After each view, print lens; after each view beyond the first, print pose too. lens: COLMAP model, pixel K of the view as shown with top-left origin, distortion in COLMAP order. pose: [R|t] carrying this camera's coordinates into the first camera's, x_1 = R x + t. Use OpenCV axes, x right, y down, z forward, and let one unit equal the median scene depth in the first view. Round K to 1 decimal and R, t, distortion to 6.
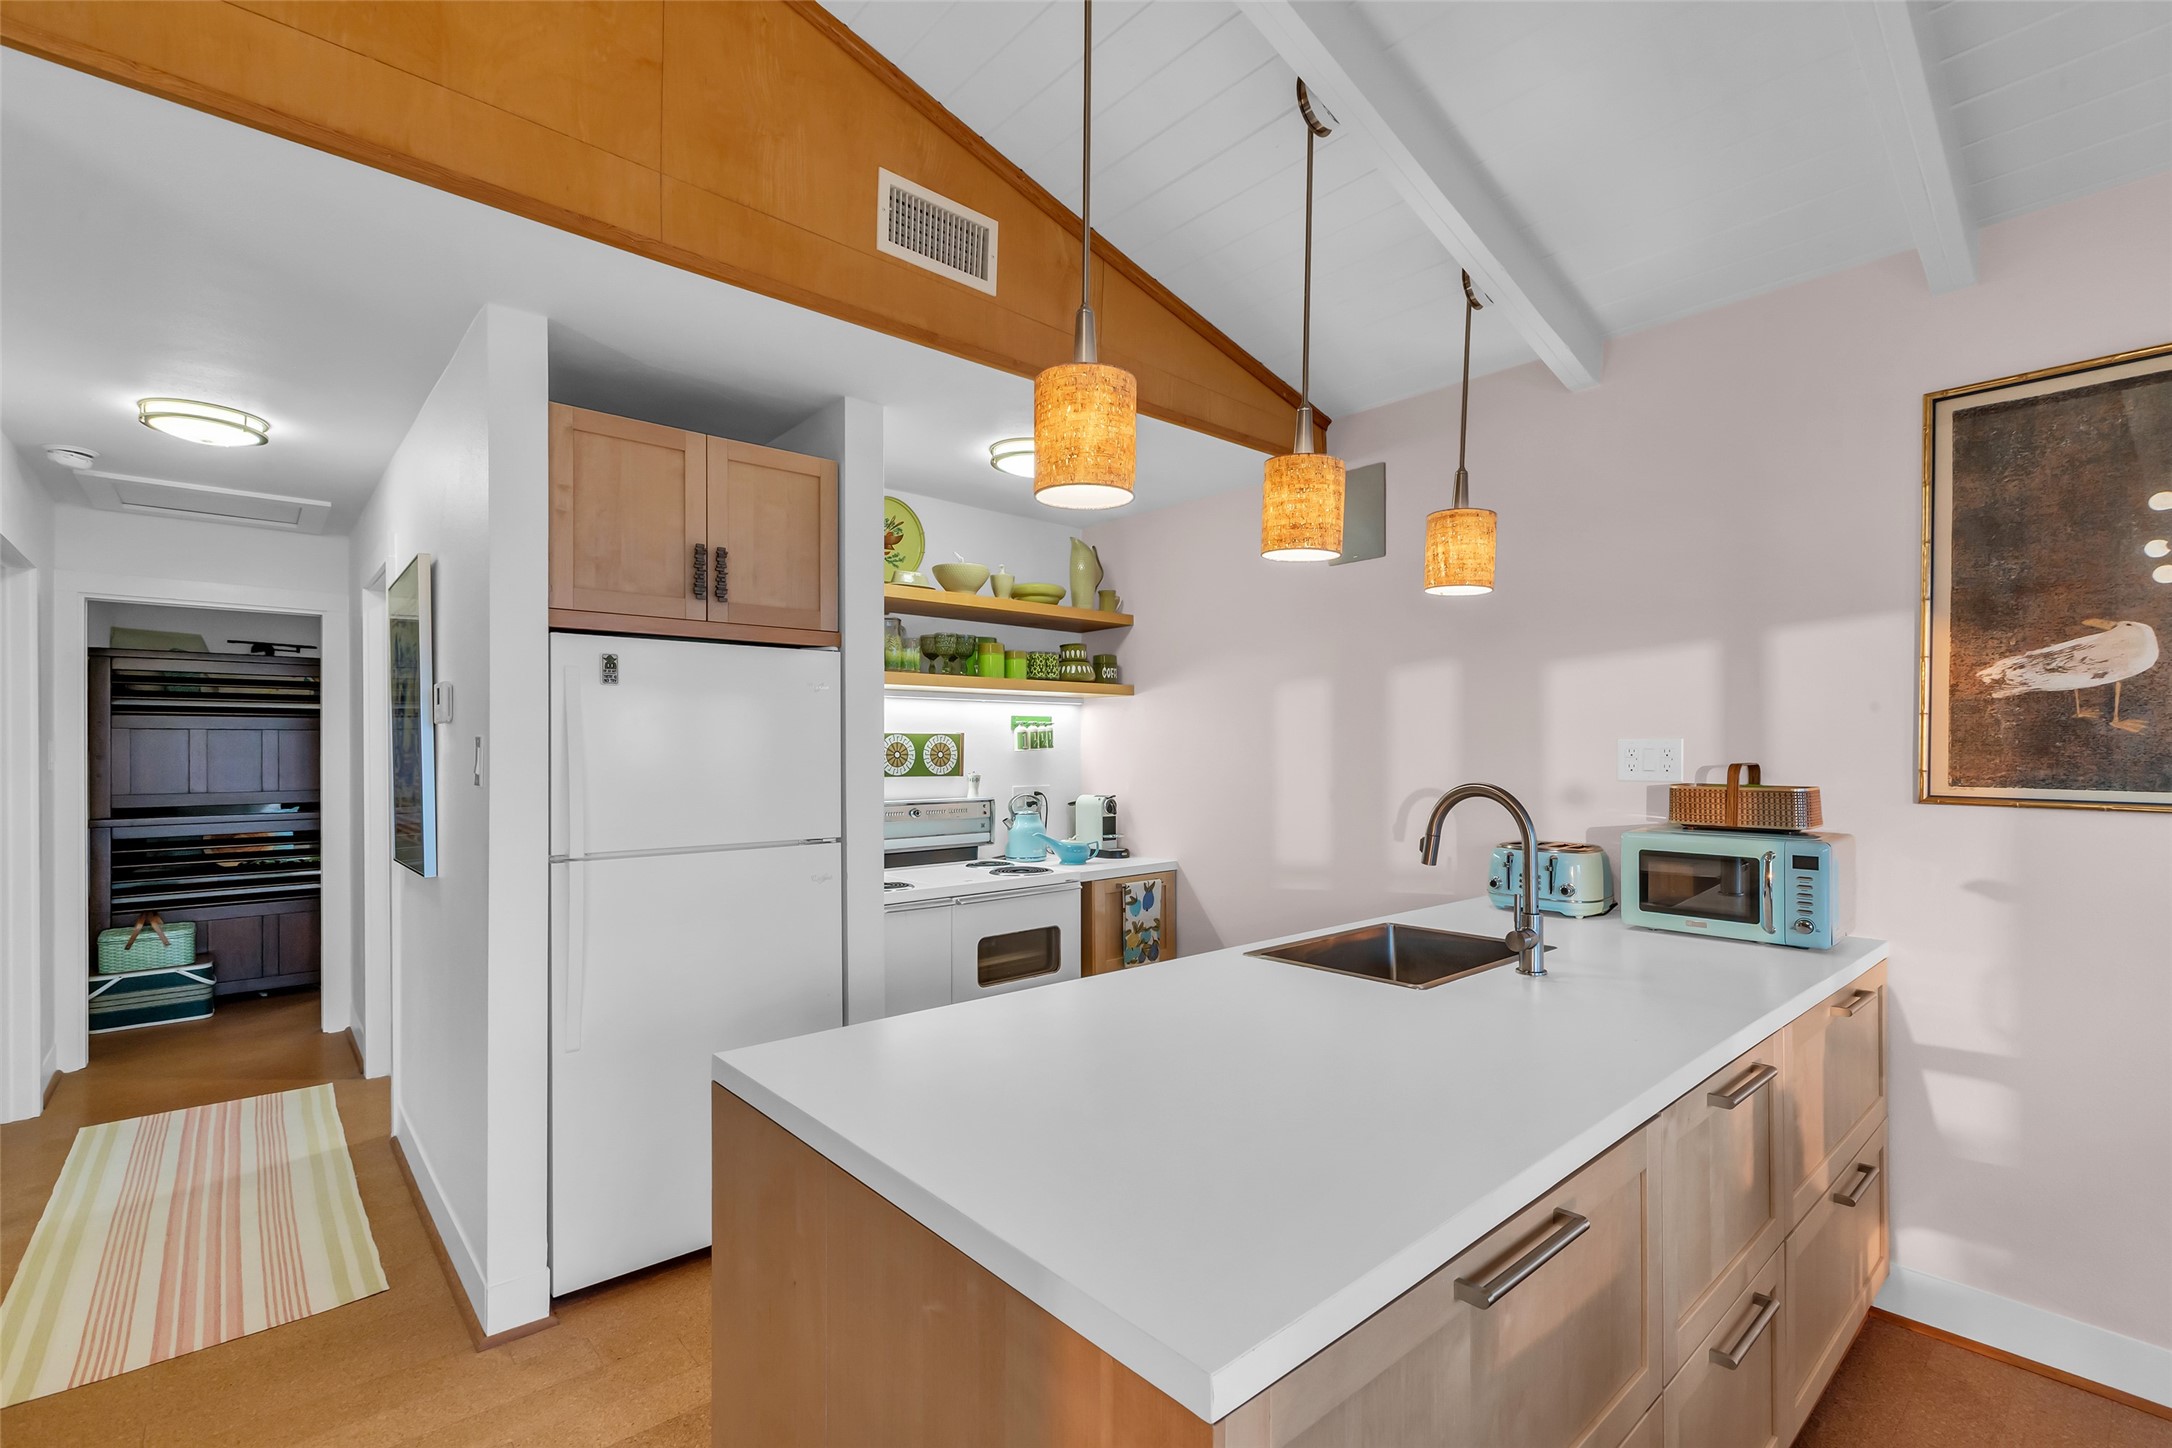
lens RADIAL K [[977.0, 0, 1093.9], [0, 977.0, 750.9], [0, 0, 1]] dist [-0.001149, -0.000308]
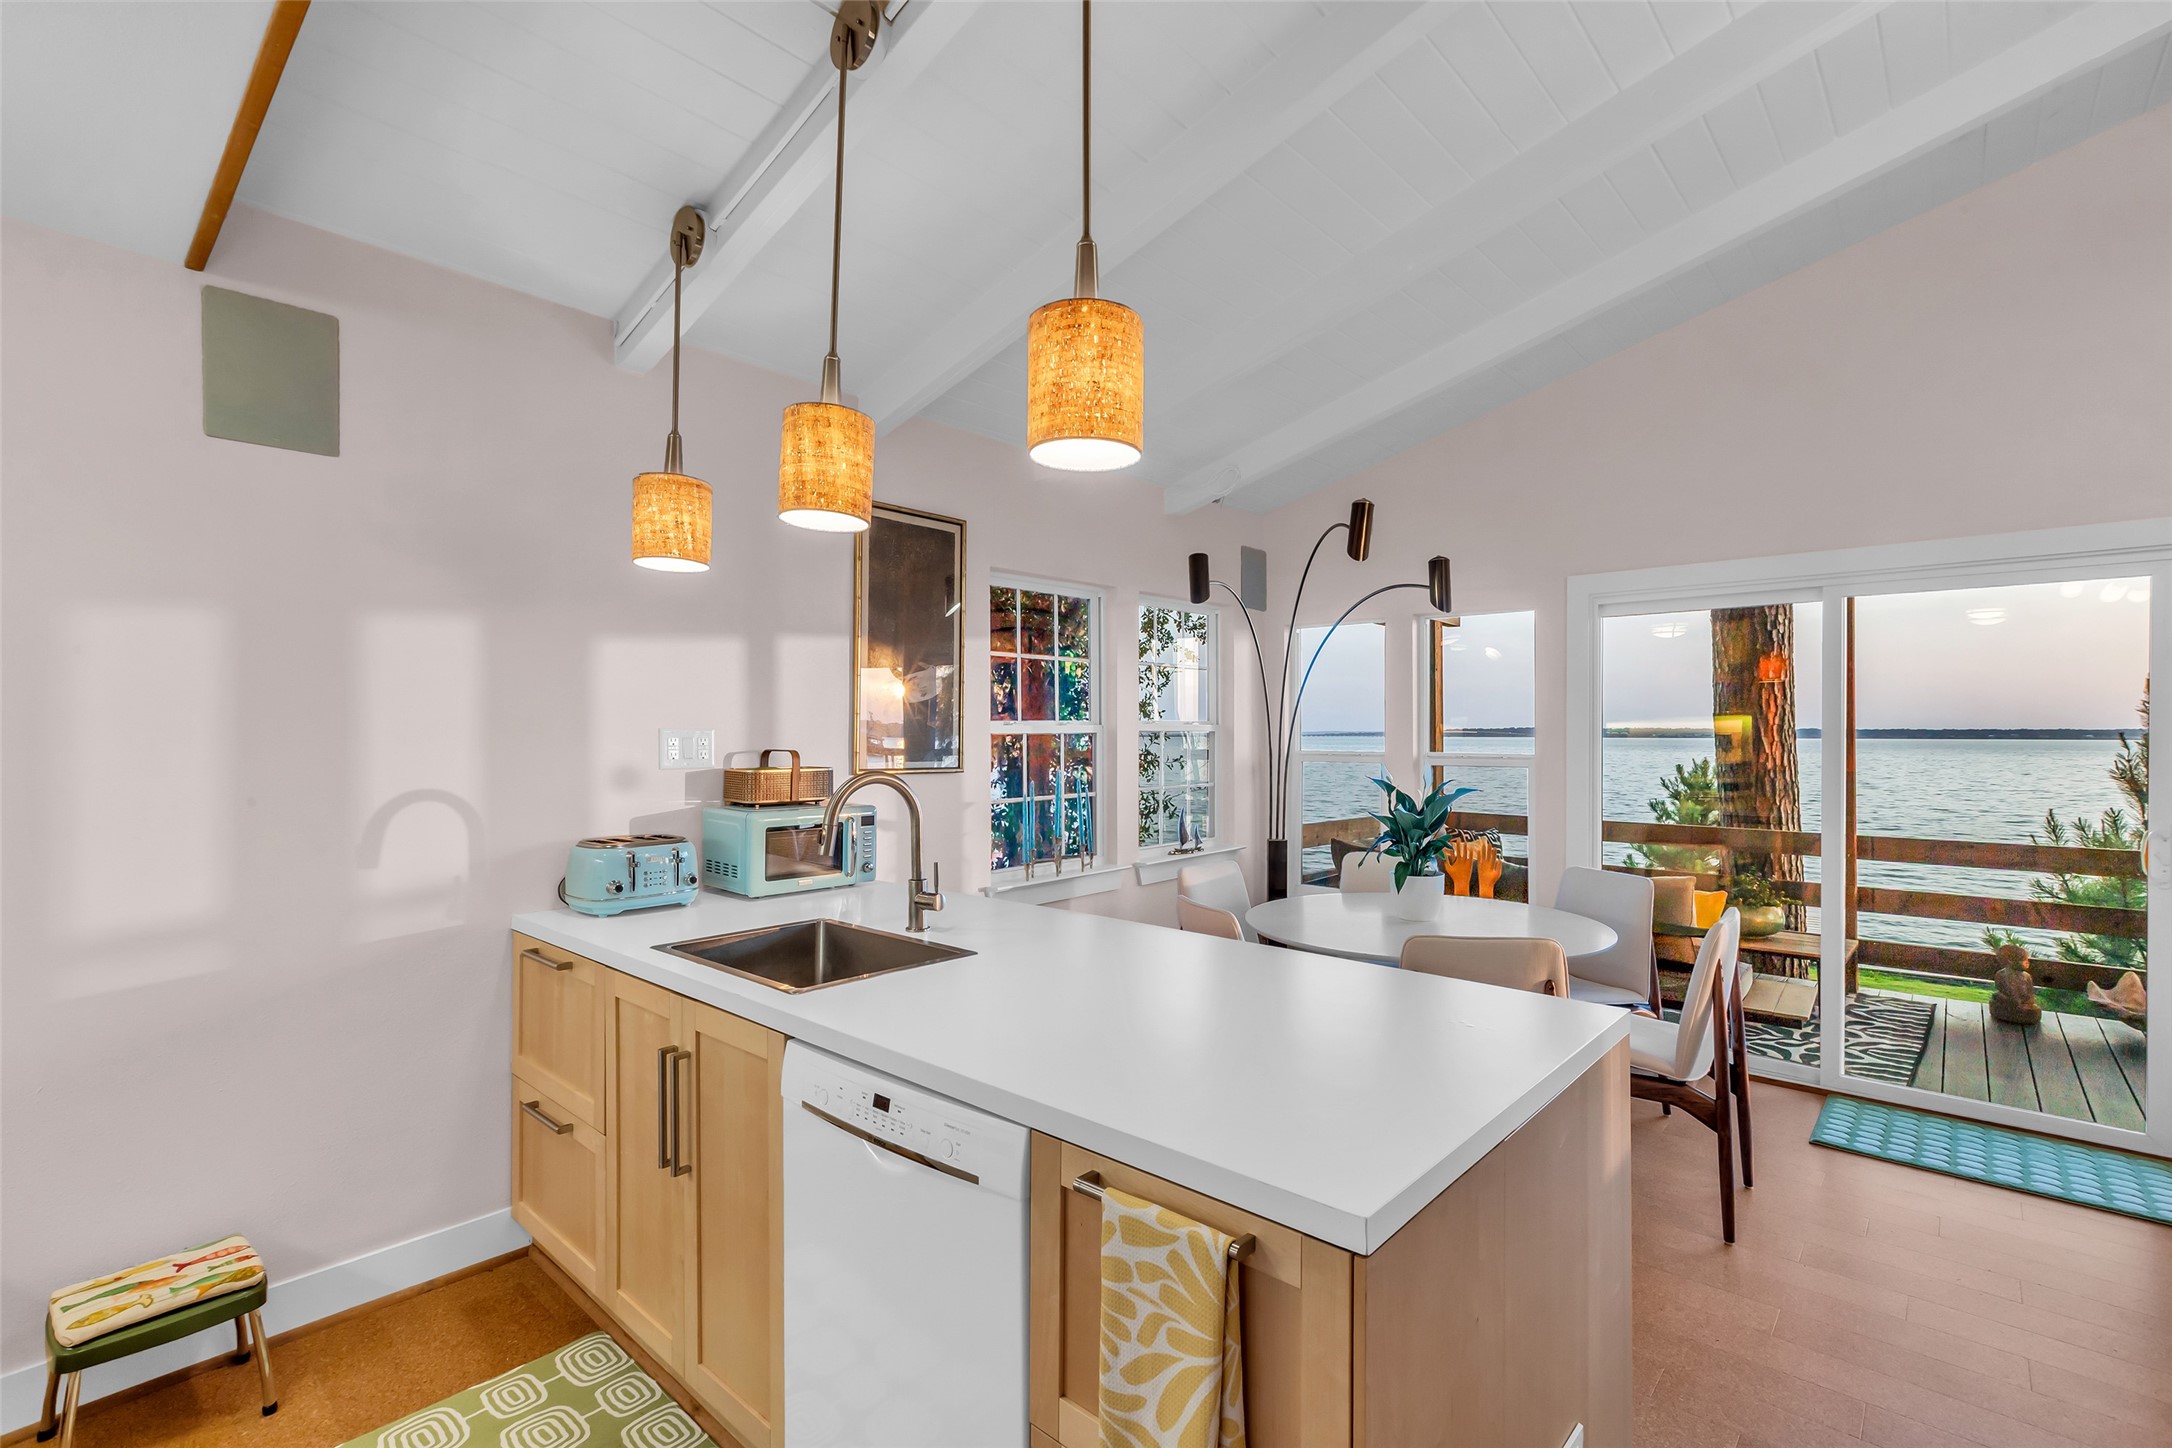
lens RADIAL K [[966.2, 0, 1107.3], [0, 966.2, 728.3], [0, 0, 1]] dist [0.001320, 0.000510]
pose [[-0.126782, 0.005907, 0.991913, -0.491490], [0.000818, 0.999983, -0.005851, -0.005726], [-0.991930, 0.000069, -0.126784, 0.616373]]
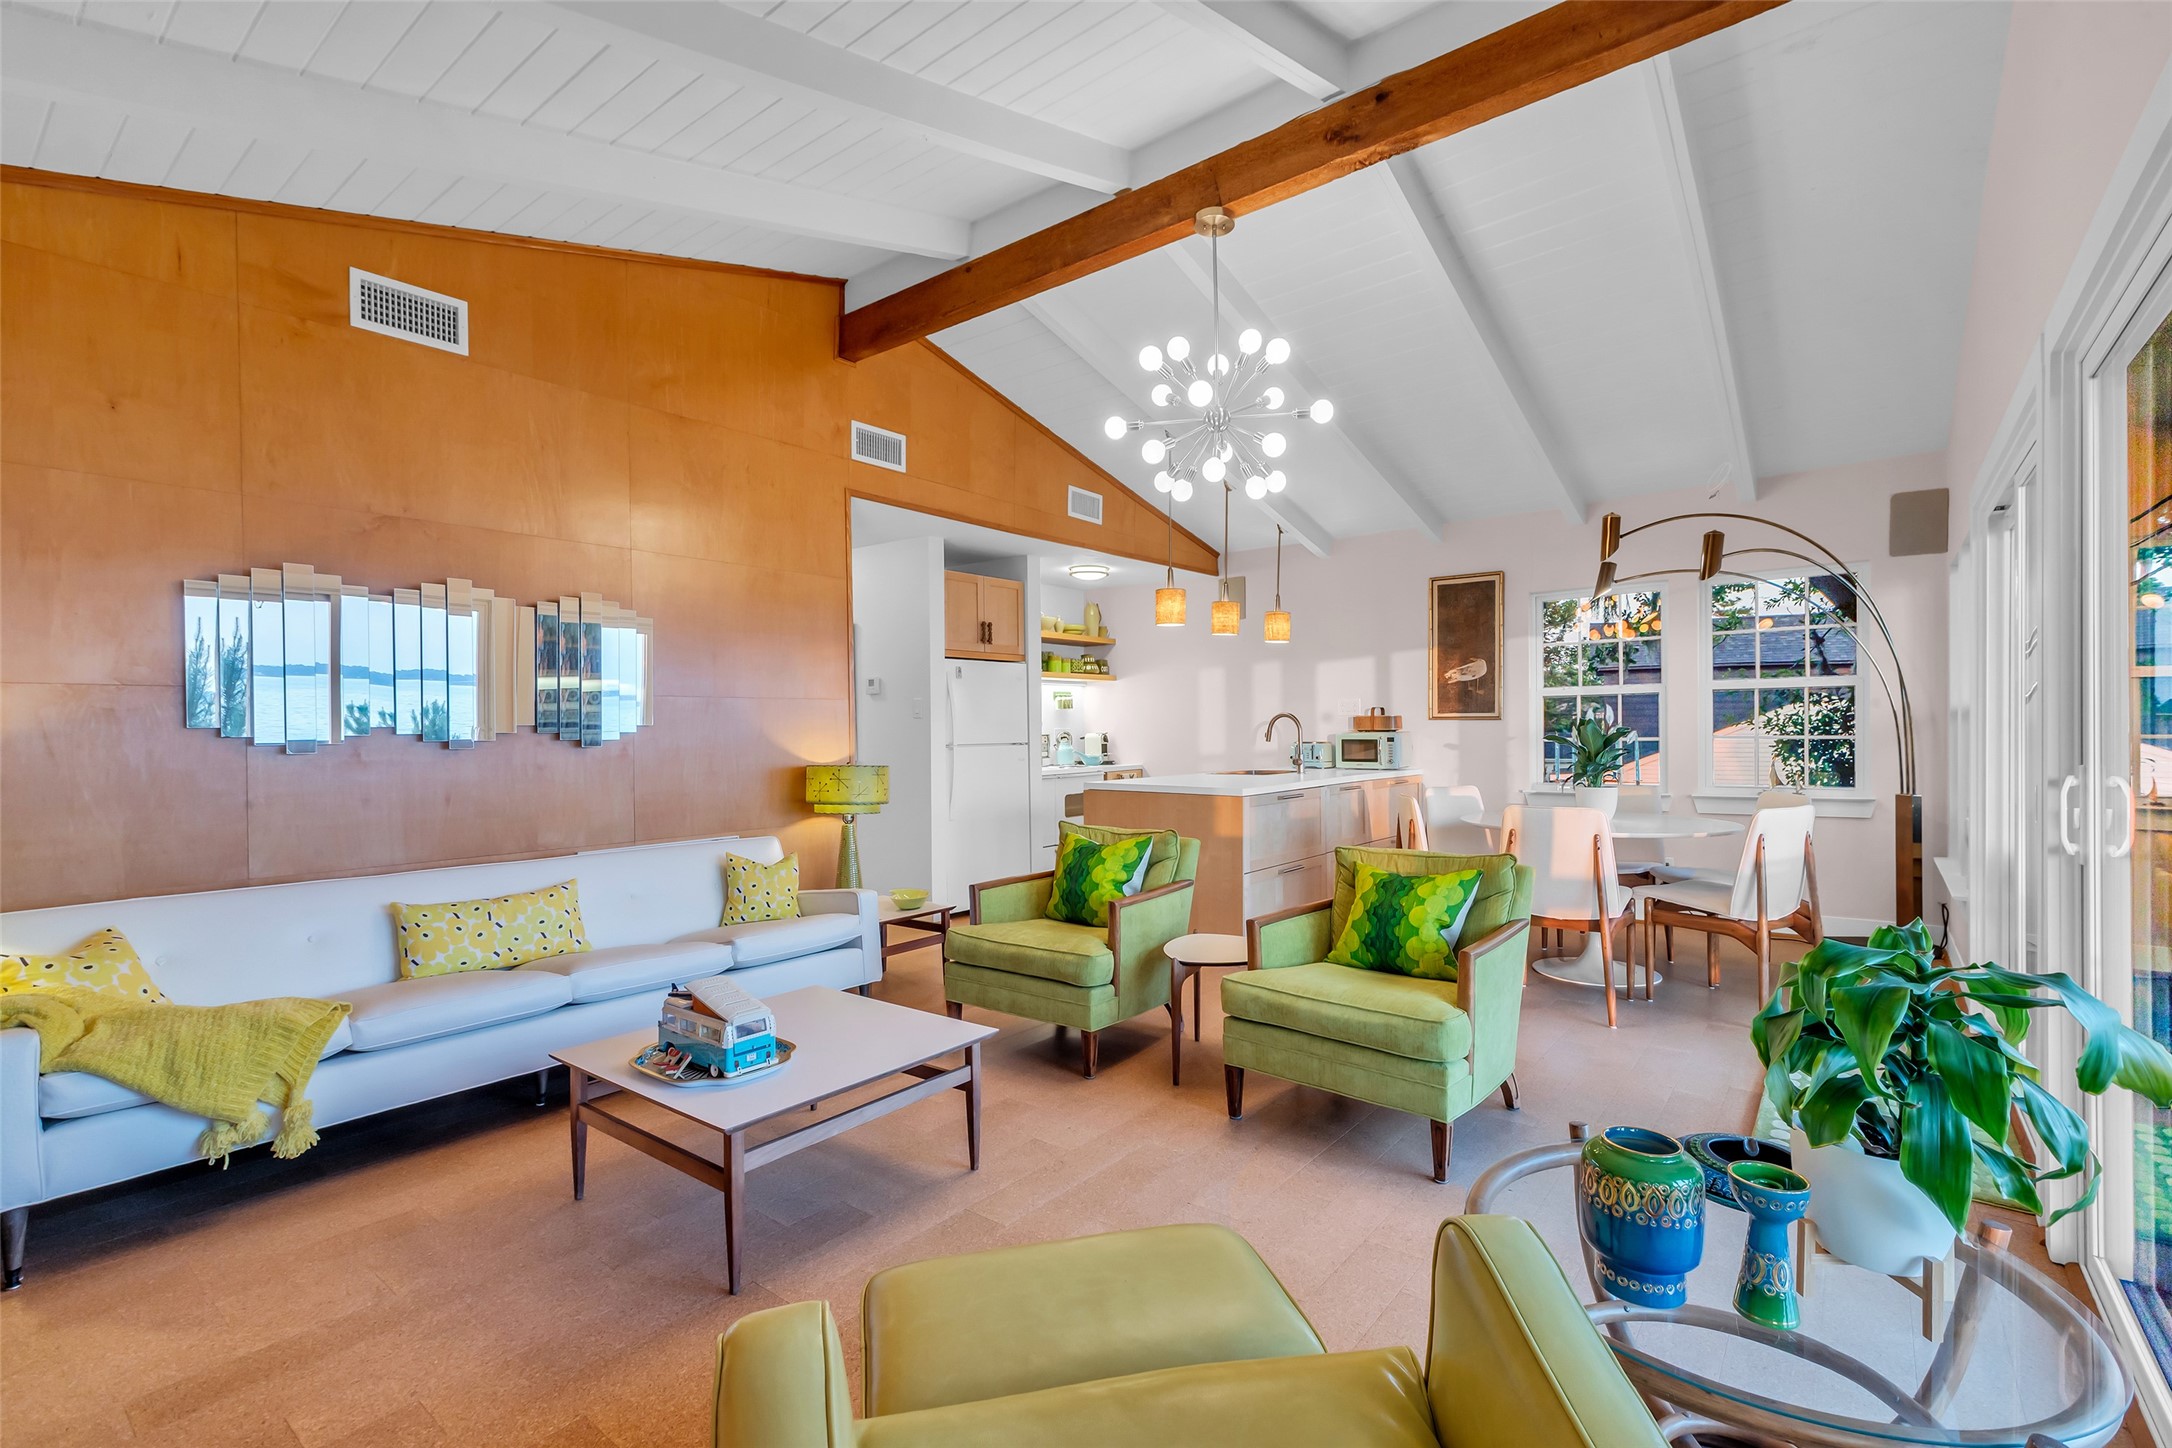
lens RADIAL K [[966.2, 0, 1107.3], [0, 966.2, 728.3], [0, 0, 1]] dist [0.001320, 0.000510]
pose [[0.982727, -0.011274, 0.184717, -0.470968], [0.011323, 0.999936, 0.000788, 0.050680], [-0.184714, 0.001317, 0.982791, -1.241644]]
